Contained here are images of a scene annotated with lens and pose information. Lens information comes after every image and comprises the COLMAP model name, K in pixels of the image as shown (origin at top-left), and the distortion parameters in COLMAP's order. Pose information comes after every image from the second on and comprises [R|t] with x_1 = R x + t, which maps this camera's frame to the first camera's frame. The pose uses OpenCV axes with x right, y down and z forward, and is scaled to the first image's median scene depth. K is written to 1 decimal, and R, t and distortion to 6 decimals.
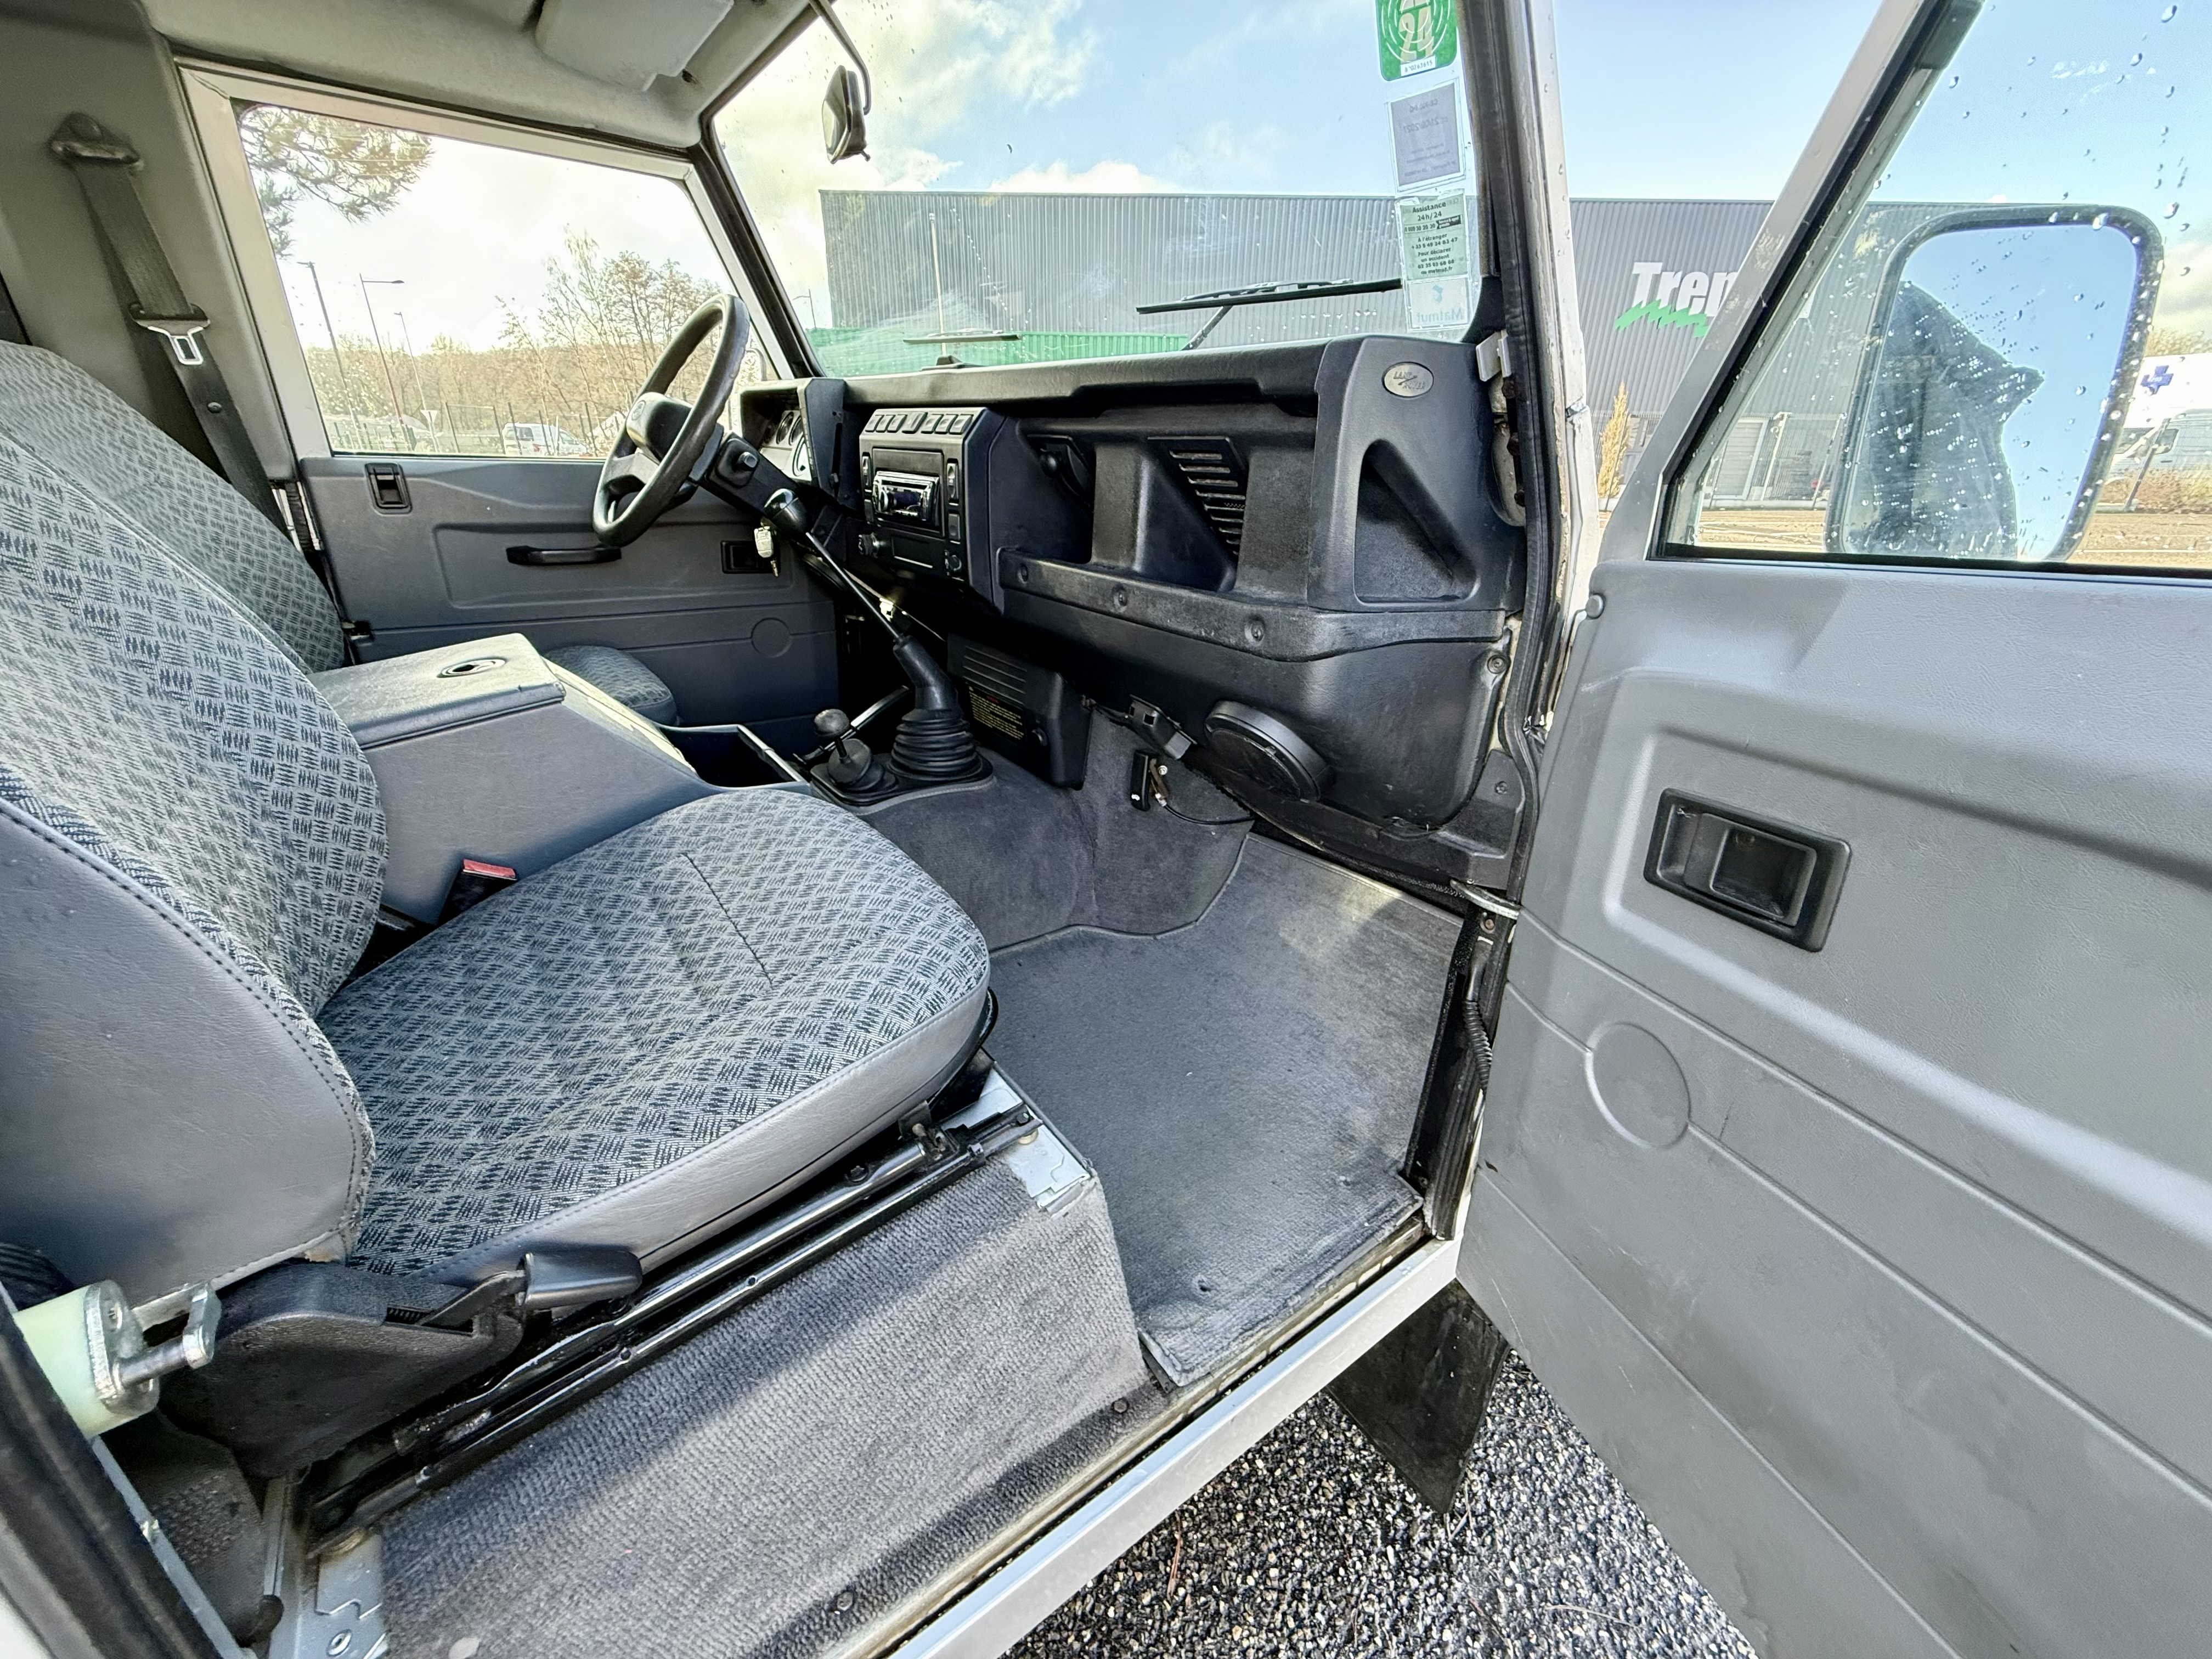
lens RADIAL K [[872.7, 0, 1094.4], [0, 872.7, 837.1], [0, 0, 1]] dist [-0.001256, 0.000059]
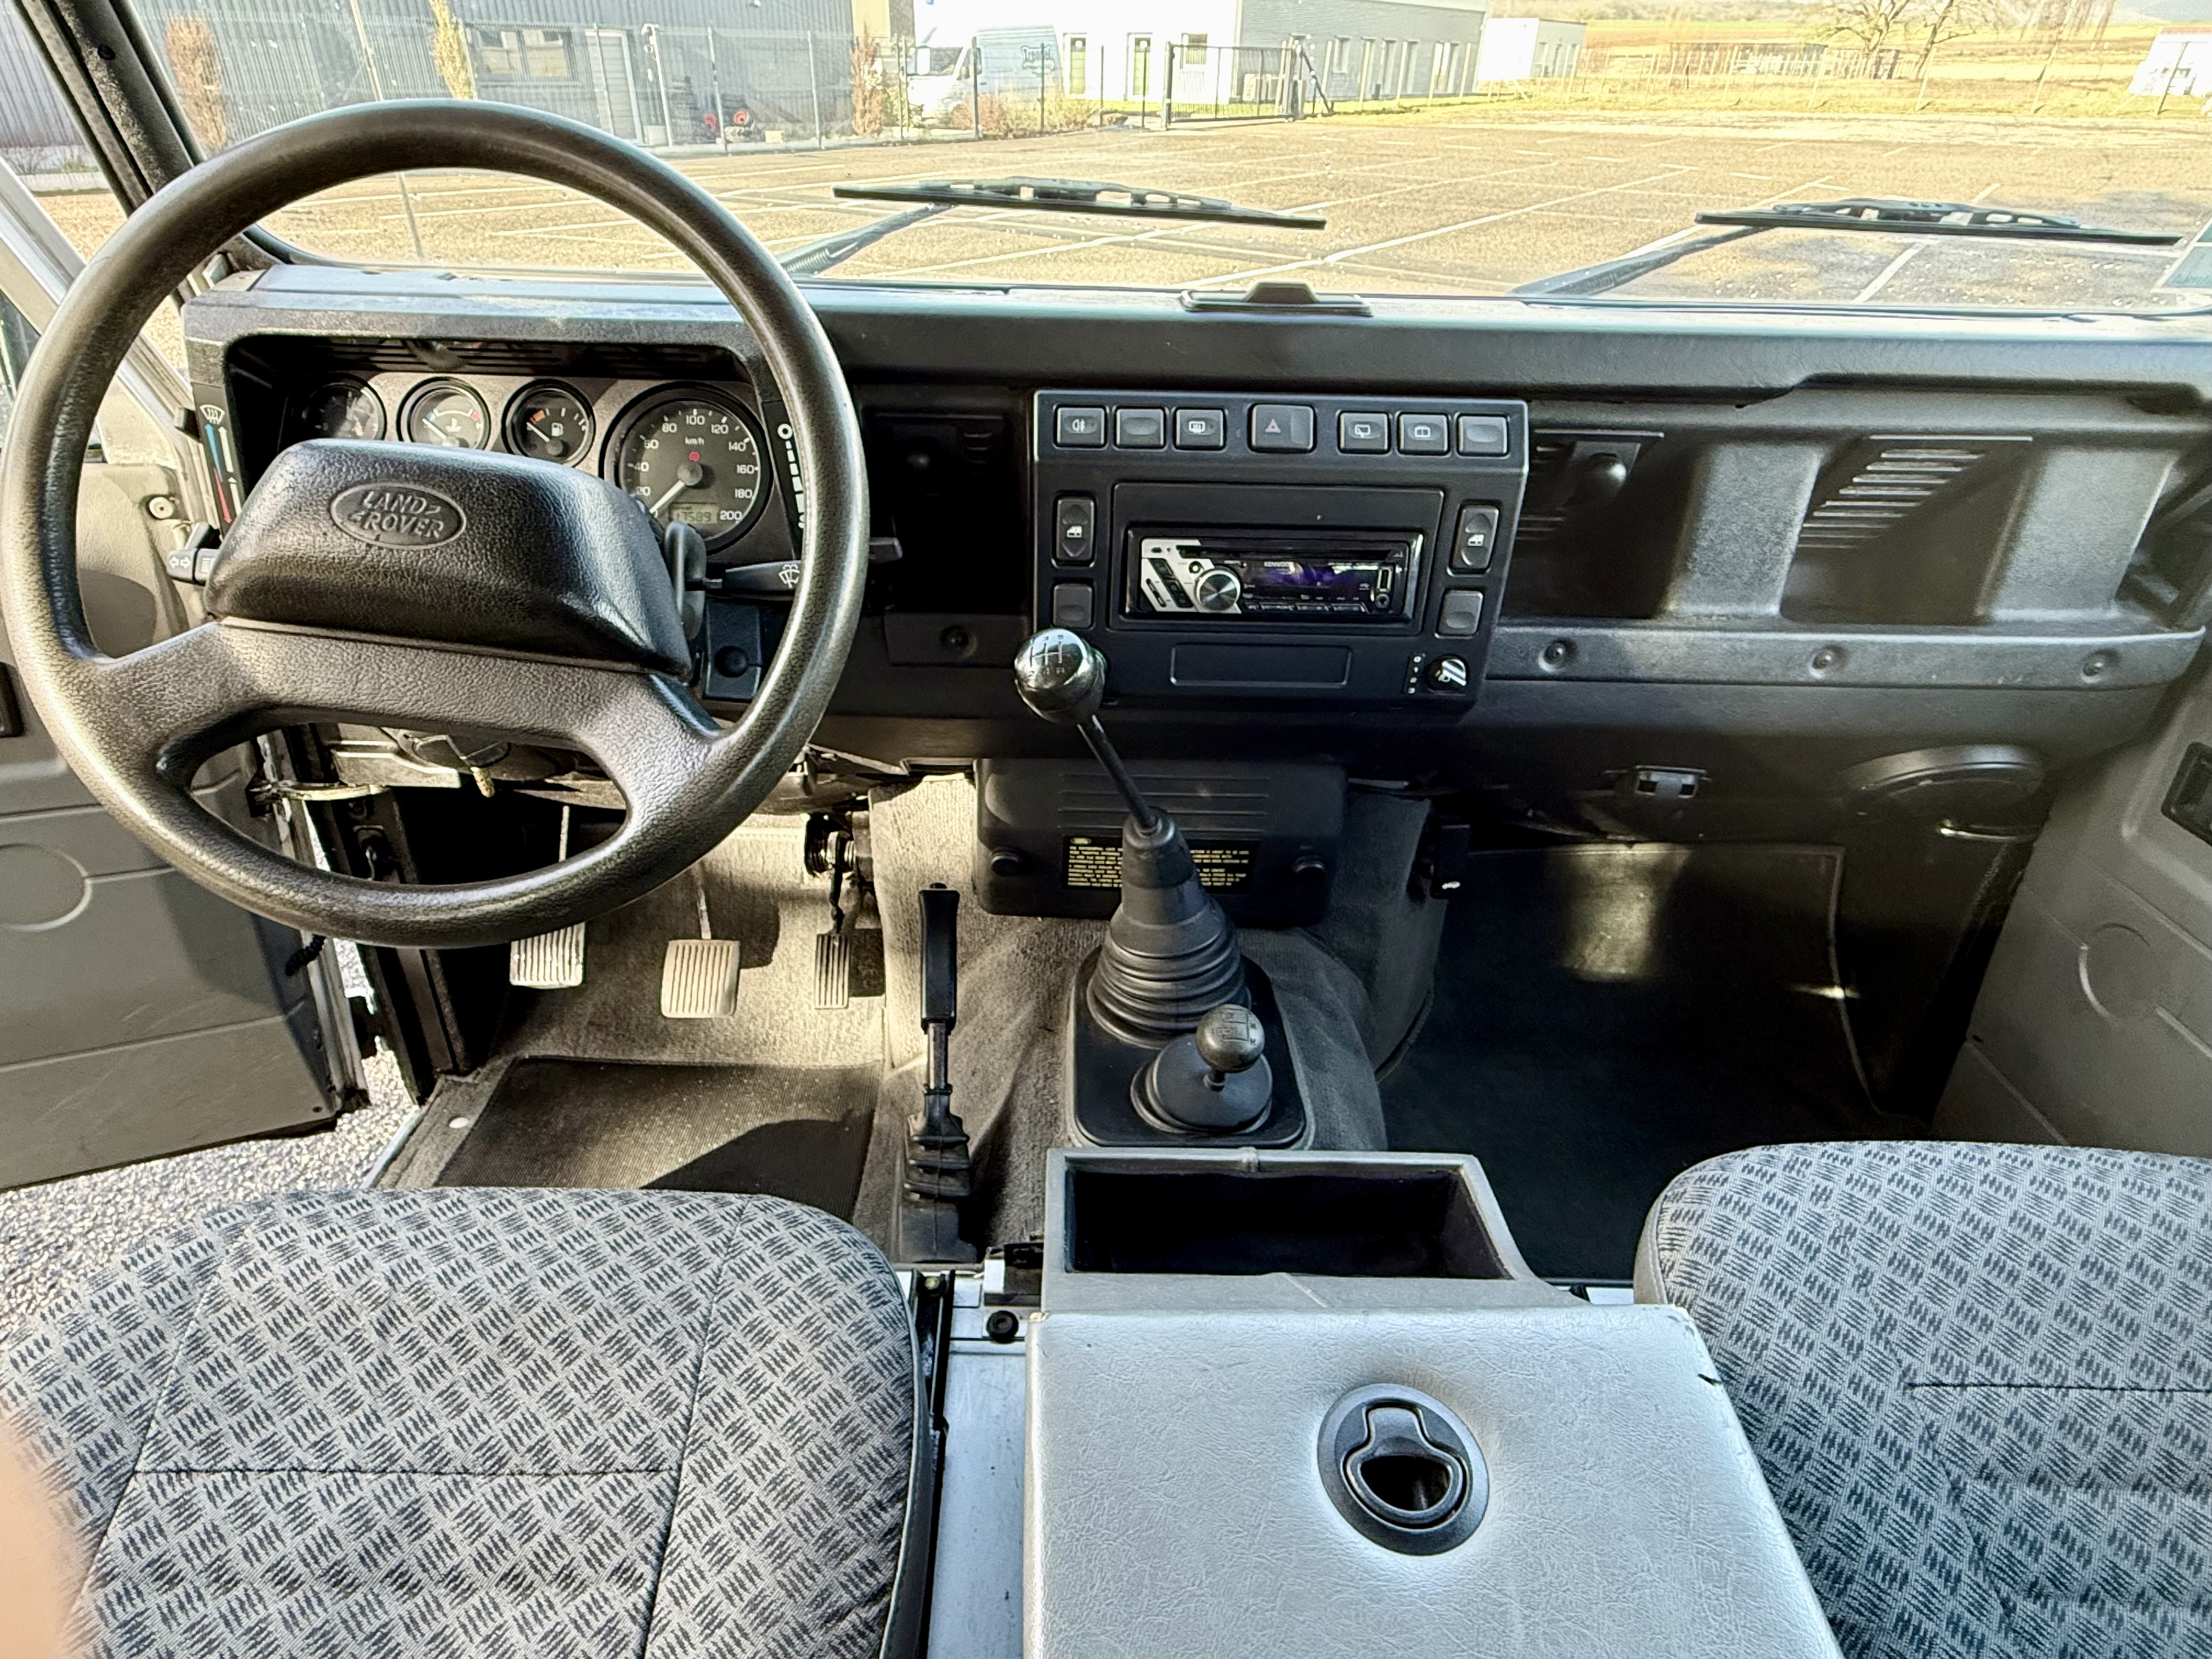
lens RADIAL K [[1244.1, 0, 1085.1], [0, 1244.1, 830.2], [0, 0, 1]] dist [-0.001070, -0.003555]
pose [[0.590015, -0.424808, 0.686600, -0.853467], [0.329774, 0.903020, 0.275326, -0.497182], [-0.736974, 0.063977, 0.672886, 0.619911]]
